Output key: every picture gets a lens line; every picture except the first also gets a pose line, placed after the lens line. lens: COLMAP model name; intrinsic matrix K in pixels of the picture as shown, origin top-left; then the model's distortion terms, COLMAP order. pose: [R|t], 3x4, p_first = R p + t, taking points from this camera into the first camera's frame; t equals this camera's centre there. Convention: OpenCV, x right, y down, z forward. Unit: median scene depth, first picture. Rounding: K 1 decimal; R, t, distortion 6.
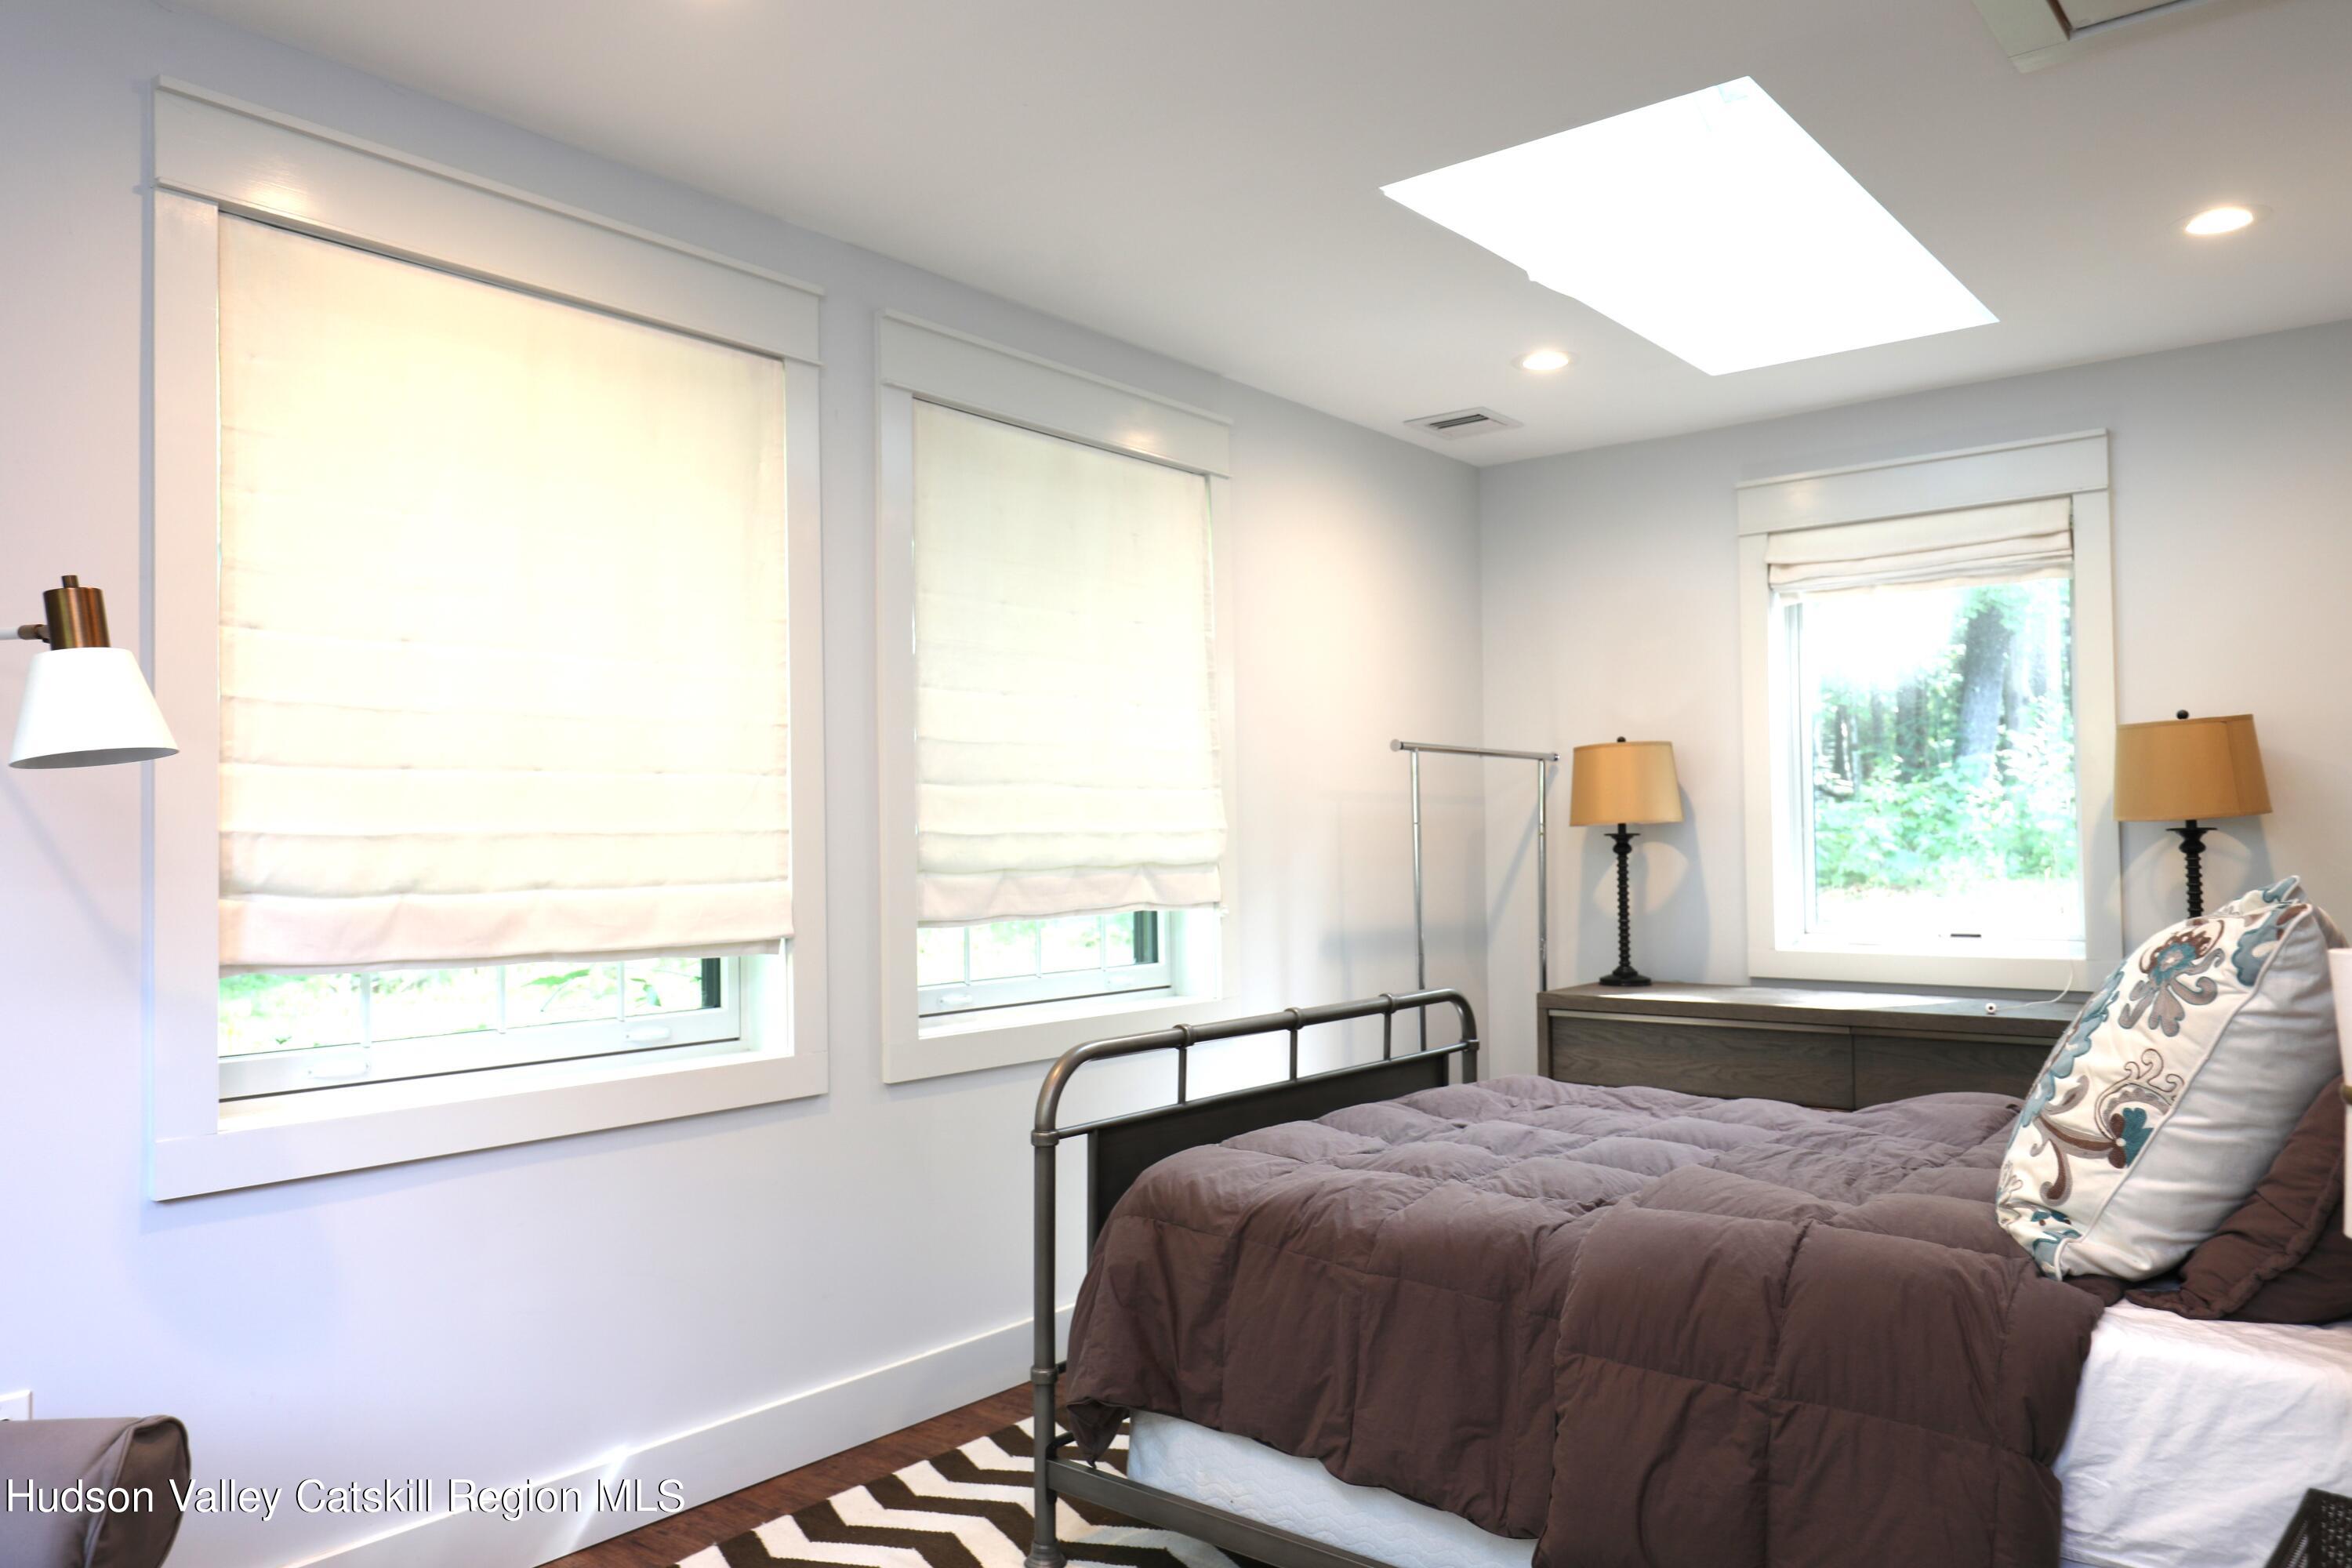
lens RADIAL K [[1672.1, 0, 1176.0], [0, 1672.1, 784.0], [0, 0, 1]] dist [0.007359, 0.007107]
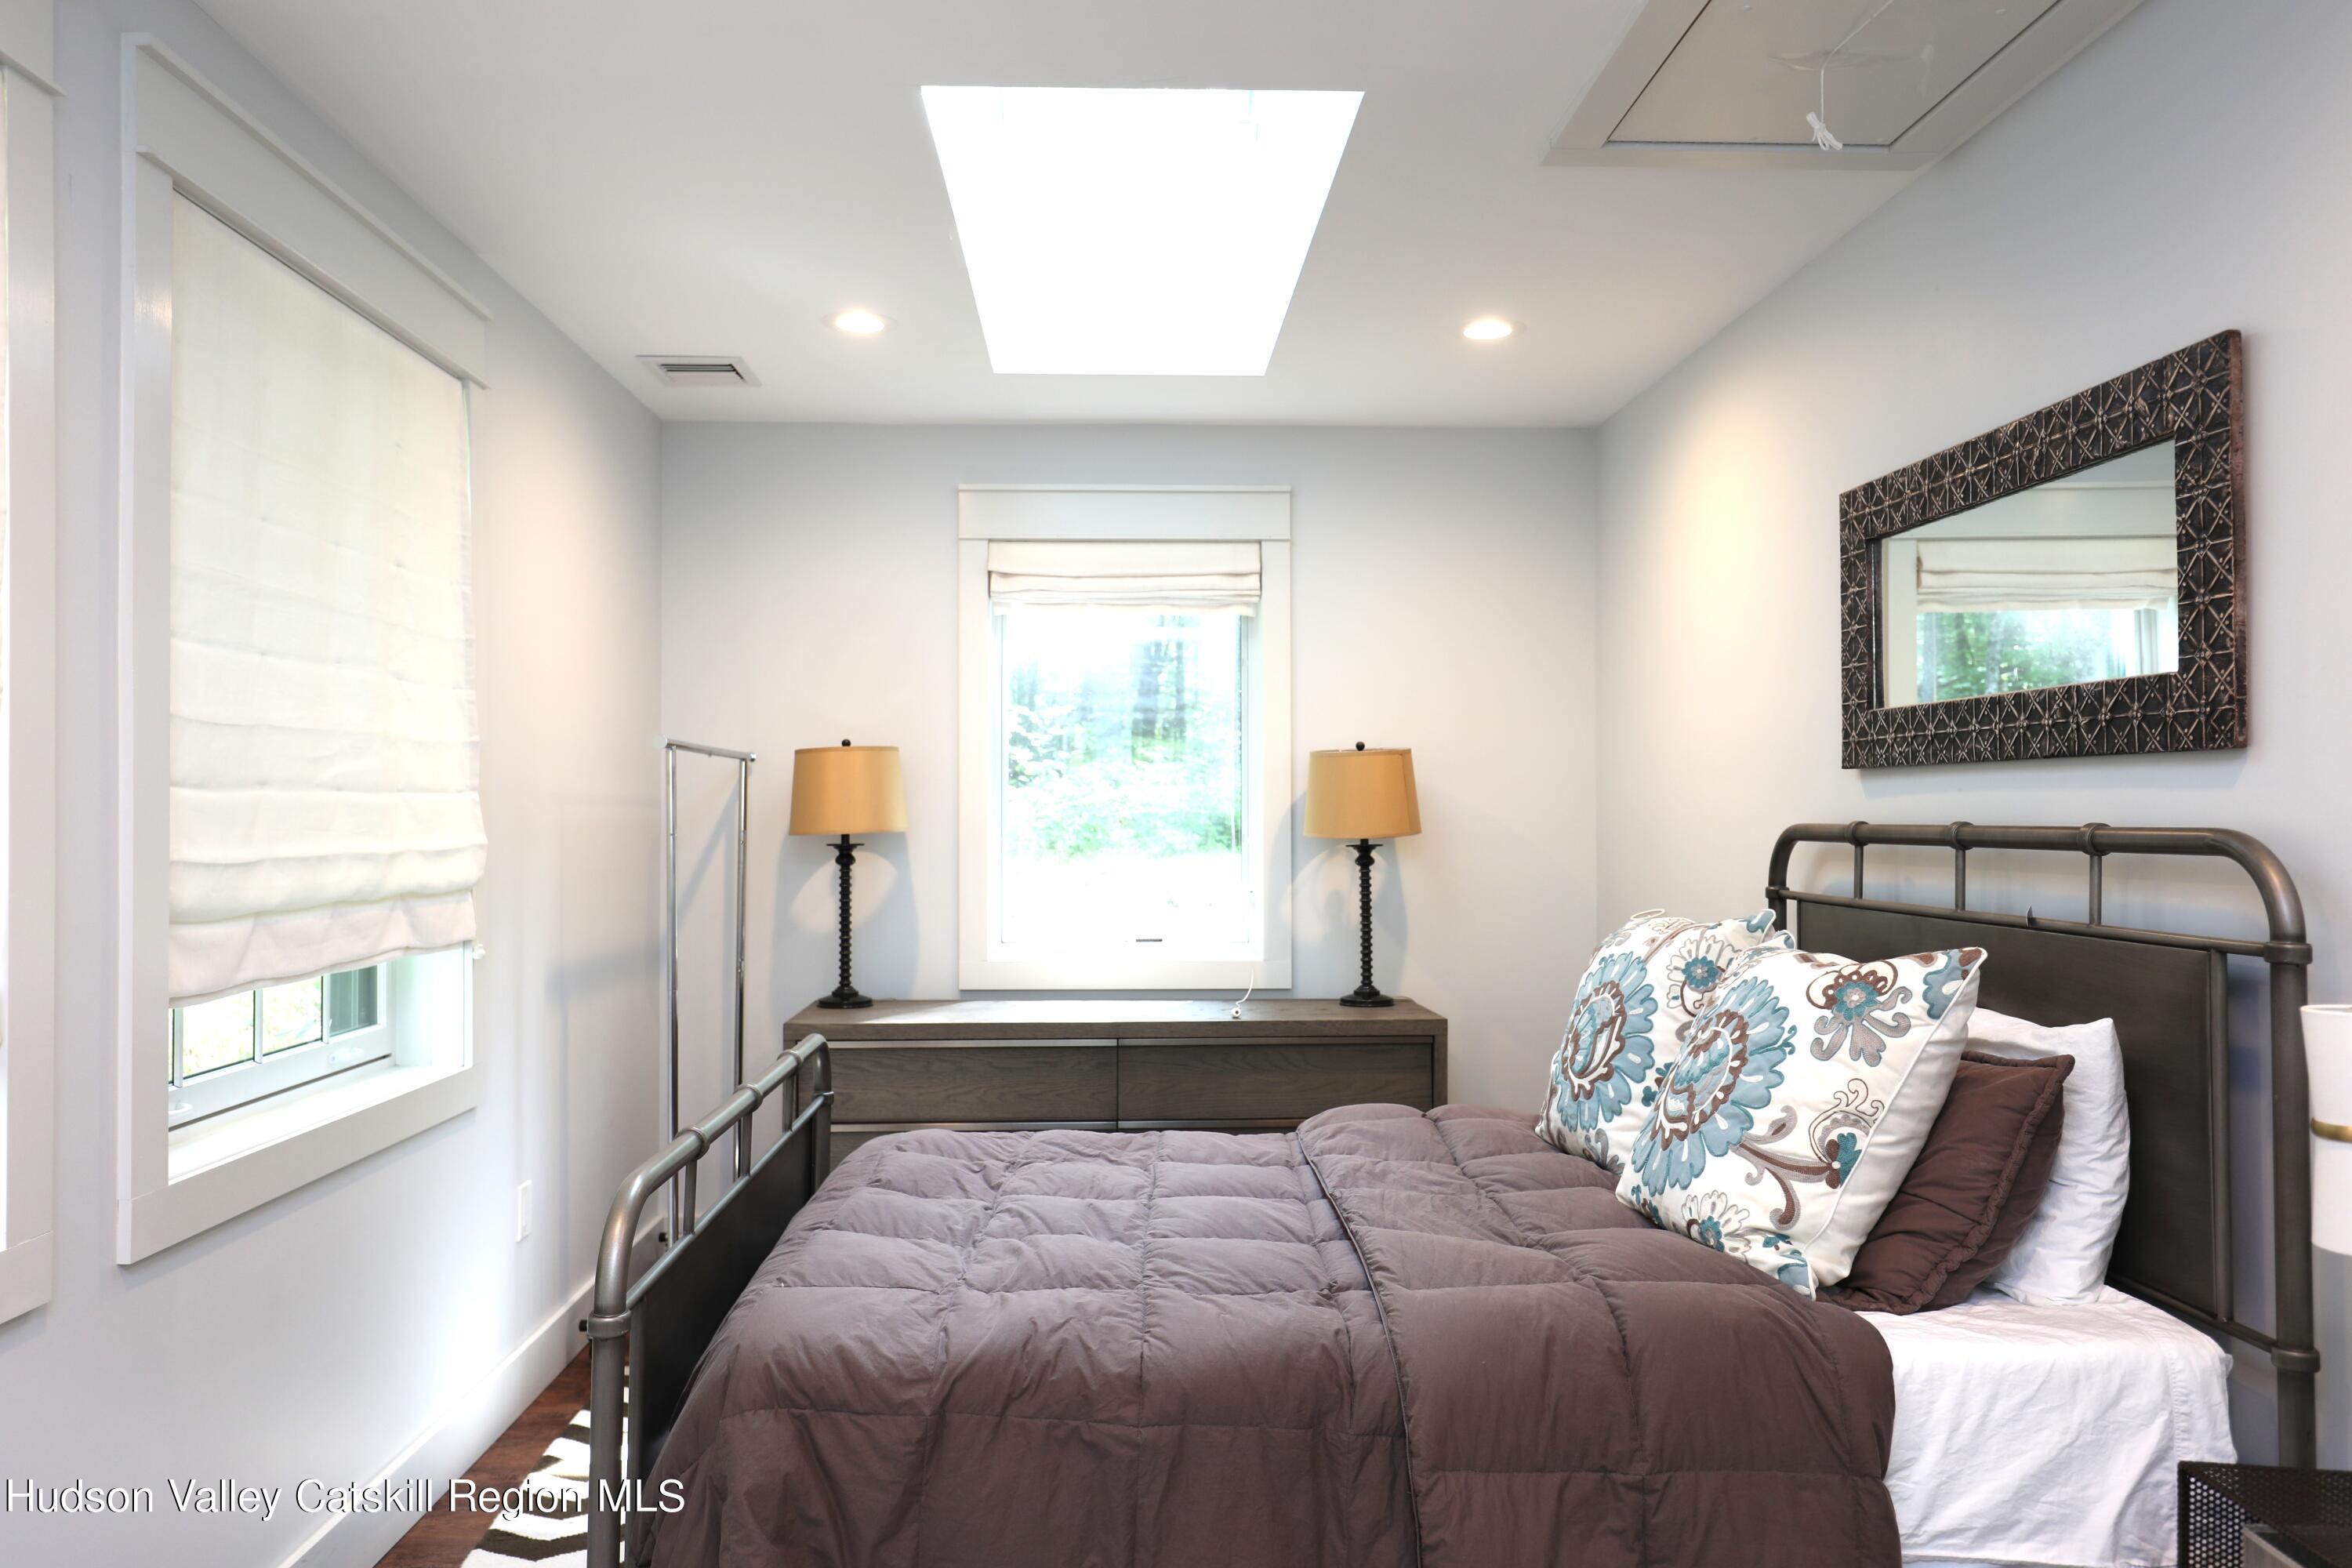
lens RADIAL K [[1649.3, 0, 1176.0], [0, 1649.3, 784.0], [0, 0, 1]] dist [0.004228, 0.001809]
pose [[0.756230, 0.023452, 0.653885, -0.447660], [-0.031621, 0.999500, 0.000723, -0.023013], [-0.653541, -0.021223, 0.756594, 0.430181]]
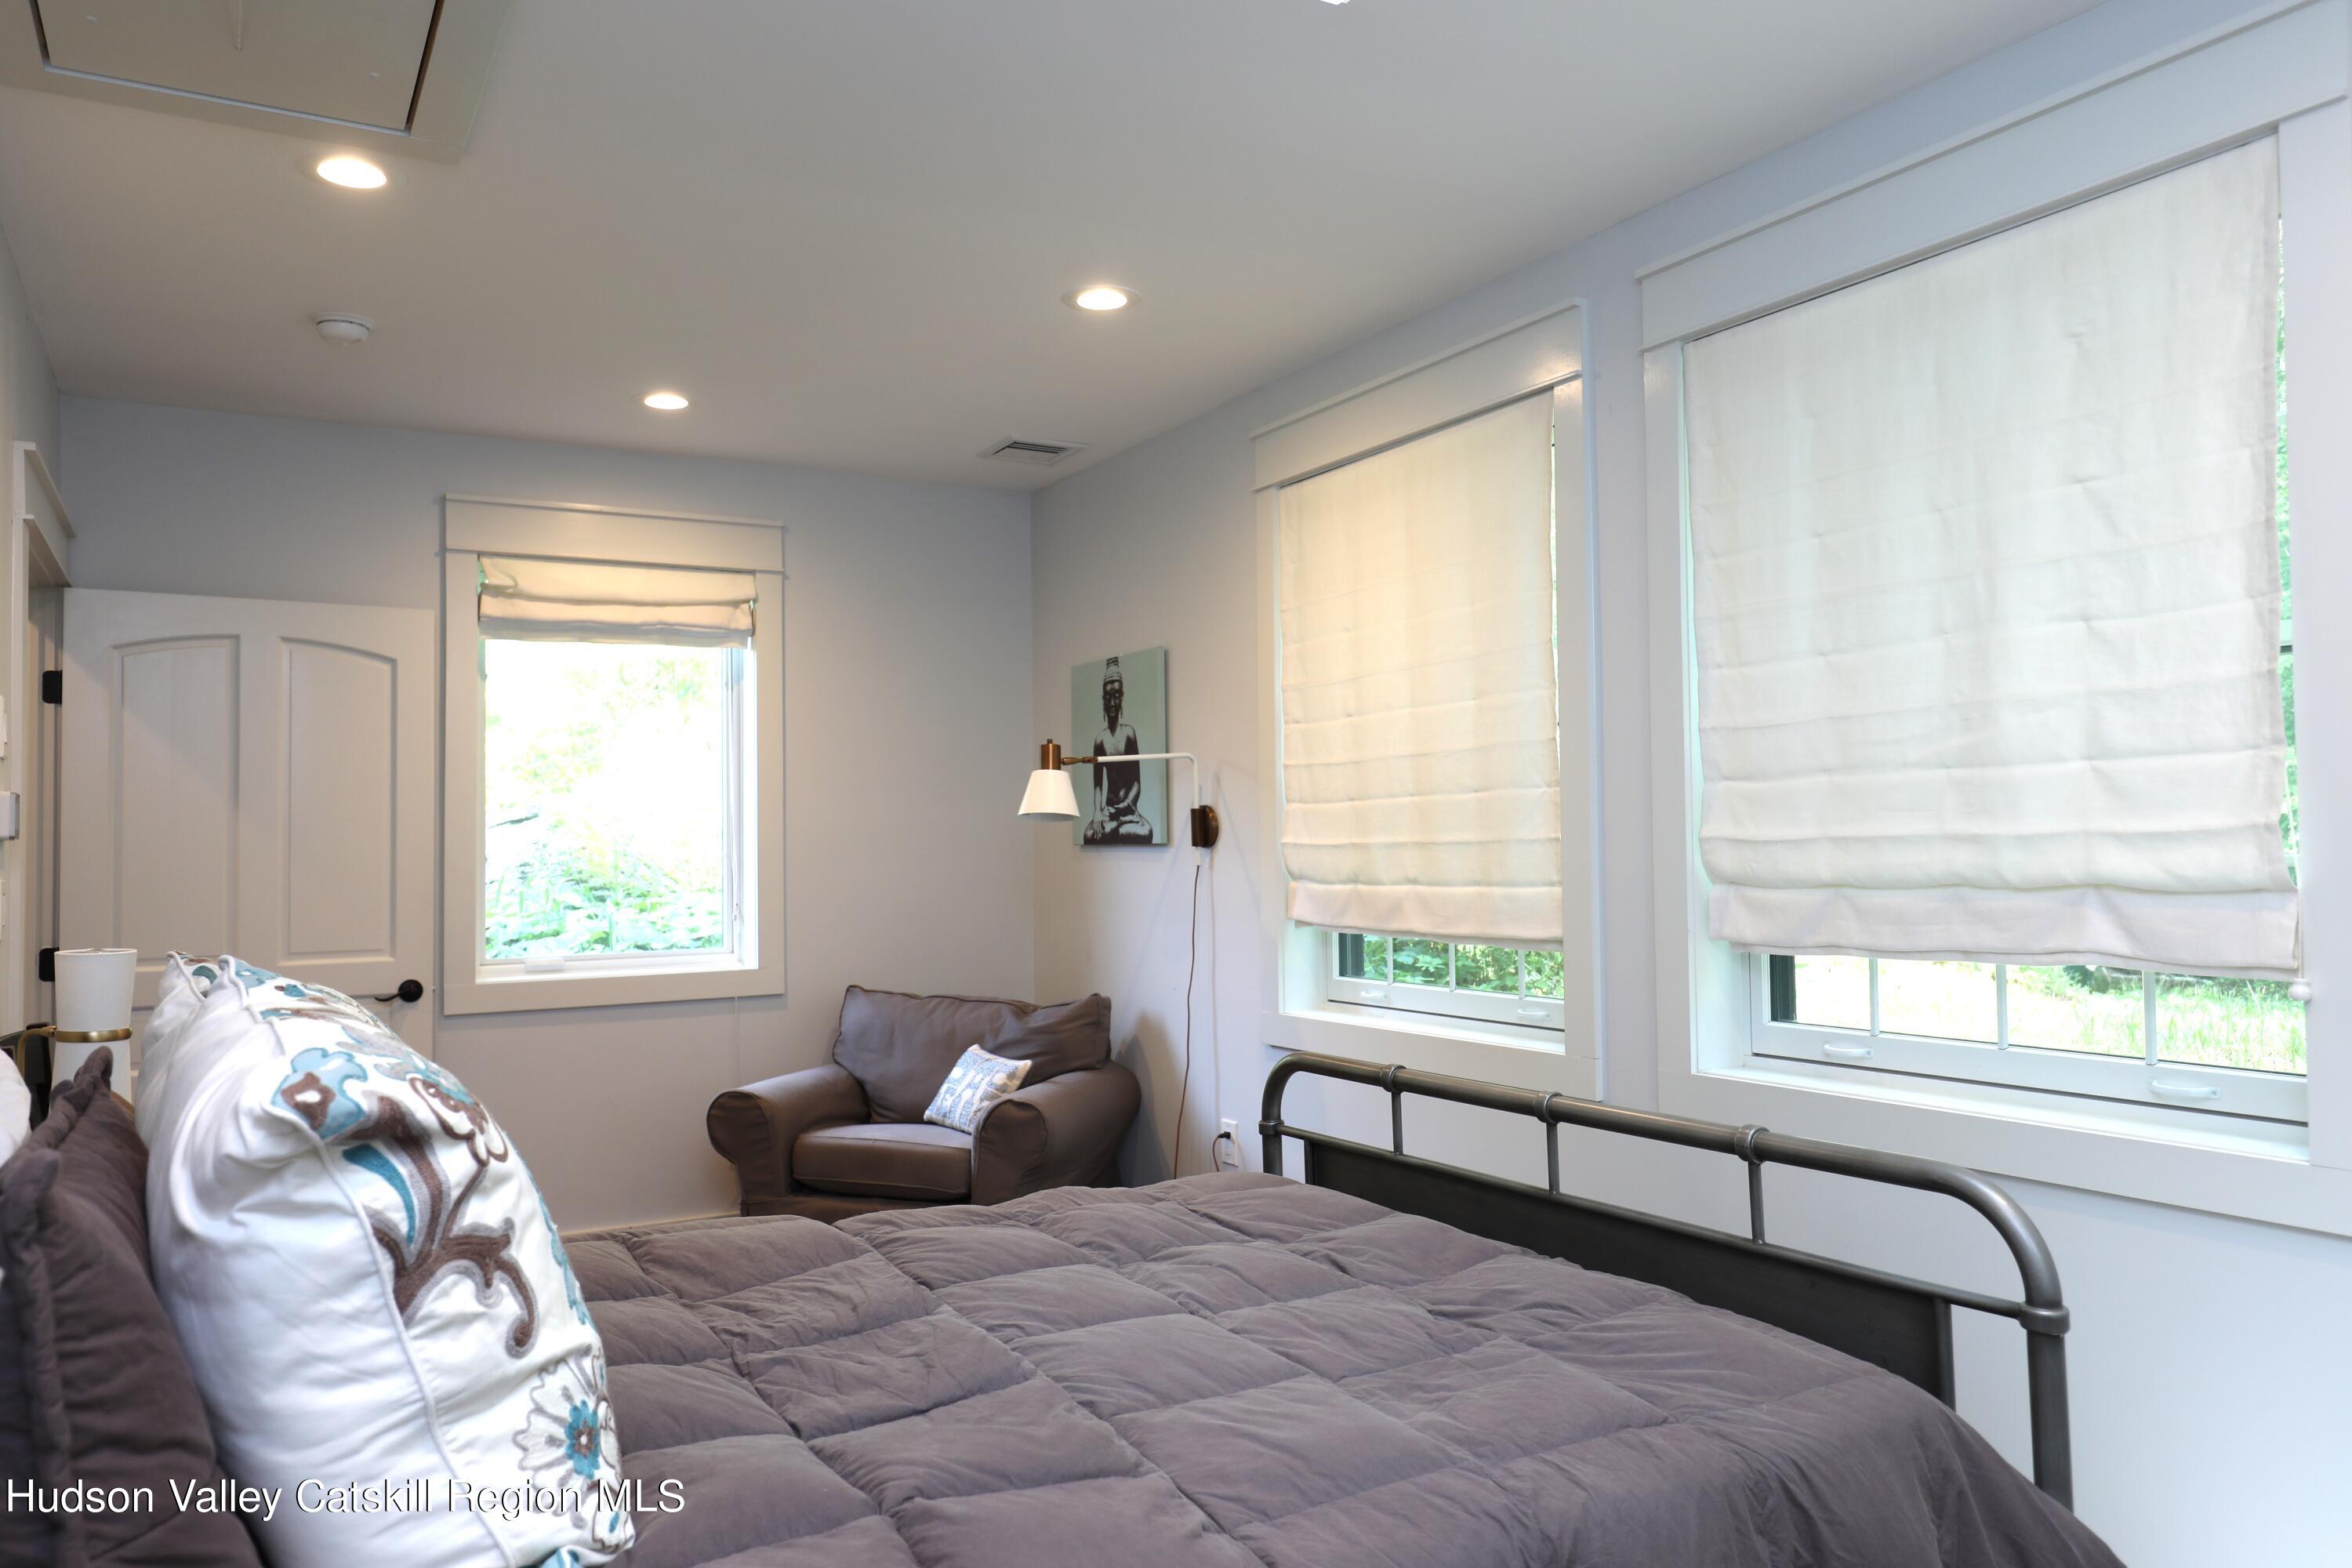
lens RADIAL K [[1649.3, 0, 1176.0], [0, 1649.3, 784.0], [0, 0, 1]] dist [0.004228, 0.001809]
pose [[-0.363534, -0.017065, -0.931425, 1.217774], [0.052478, 0.997869, -0.038764, 0.031991], [0.930102, -0.062971, -0.361864, 1.714212]]
